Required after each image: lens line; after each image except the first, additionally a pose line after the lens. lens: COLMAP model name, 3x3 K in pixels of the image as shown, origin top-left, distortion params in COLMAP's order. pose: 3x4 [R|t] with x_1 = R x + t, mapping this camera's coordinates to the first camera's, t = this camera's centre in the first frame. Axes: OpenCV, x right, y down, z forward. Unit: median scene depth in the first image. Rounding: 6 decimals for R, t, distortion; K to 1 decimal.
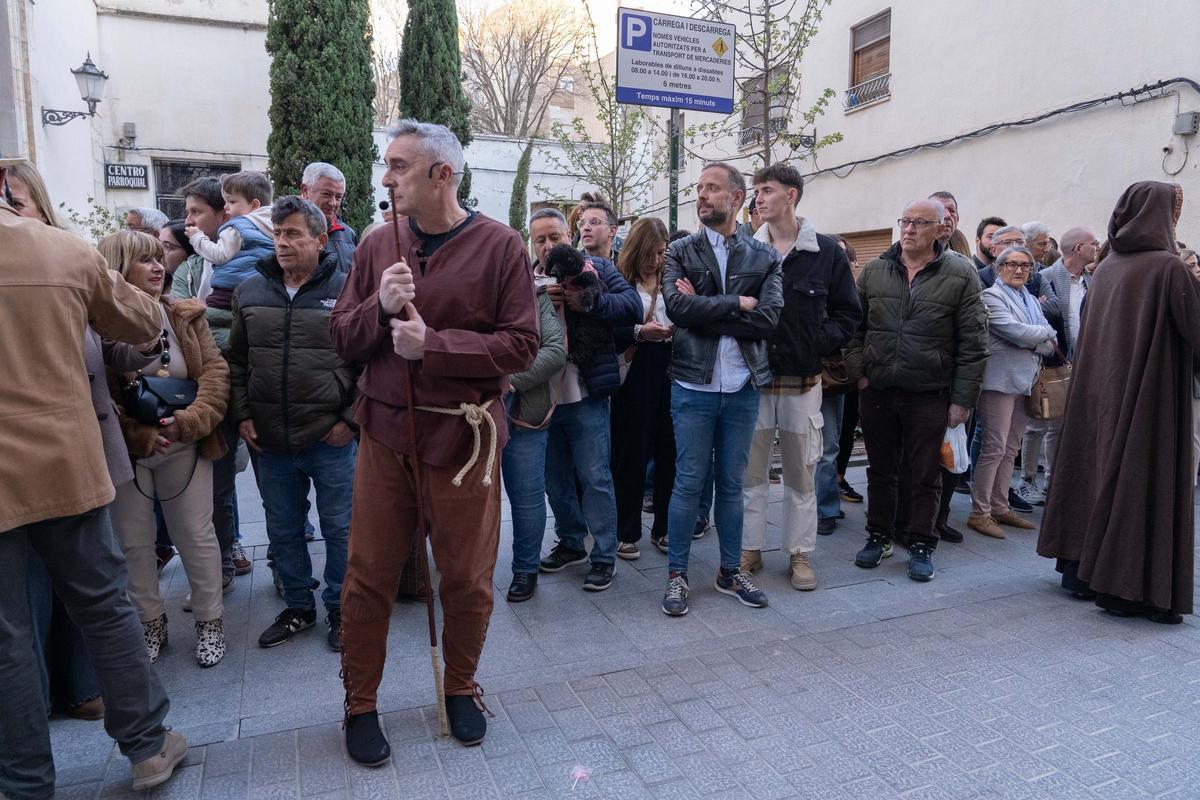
lens RADIAL K [[801.3, 0, 605.2], [0, 801.3, 399.0], [0, 0, 1]] dist [-0.011585, 0.001776]
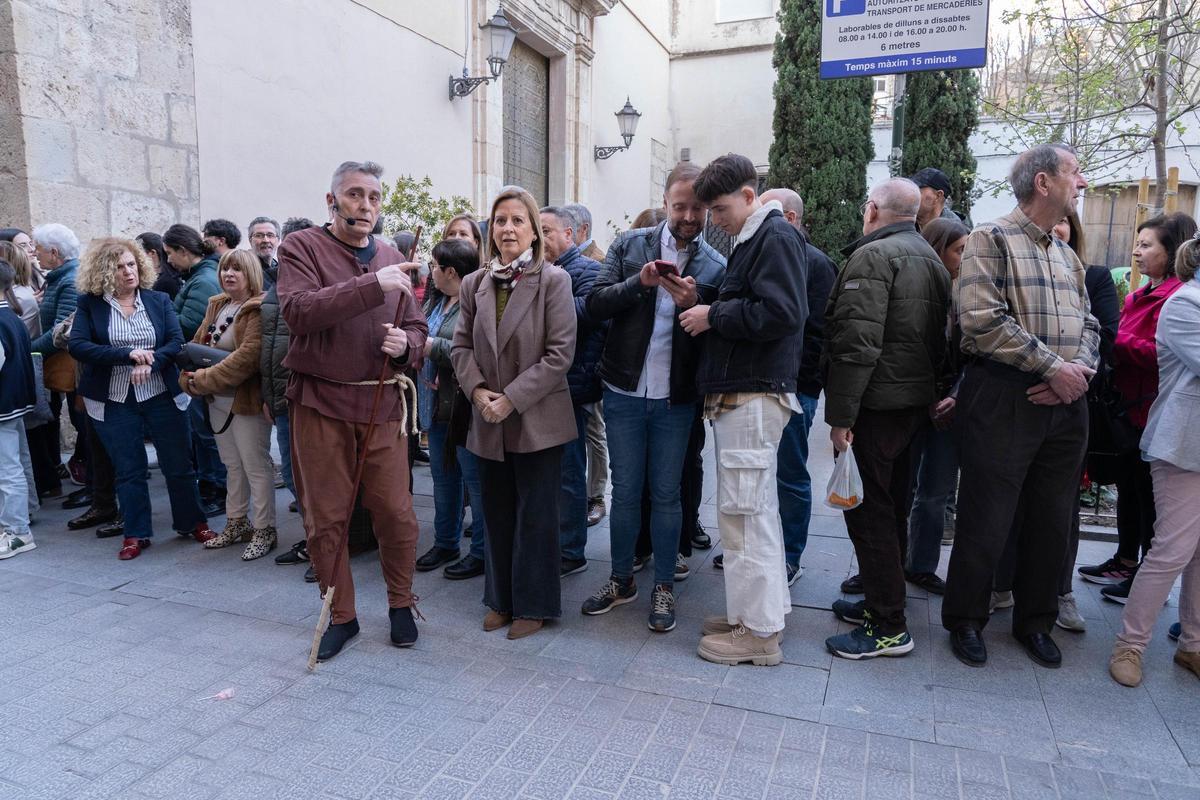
lens RADIAL K [[810.2, 0, 609.7], [0, 810.2, 403.6], [0, 0, 1]] dist [-0.030699, 0.016551]
pose [[0.743731, 0.087555, -0.662721, 0.189455], [-0.086175, 0.995671, 0.034833, -0.007972], [0.662902, 0.031204, 0.748056, 0.072212]]
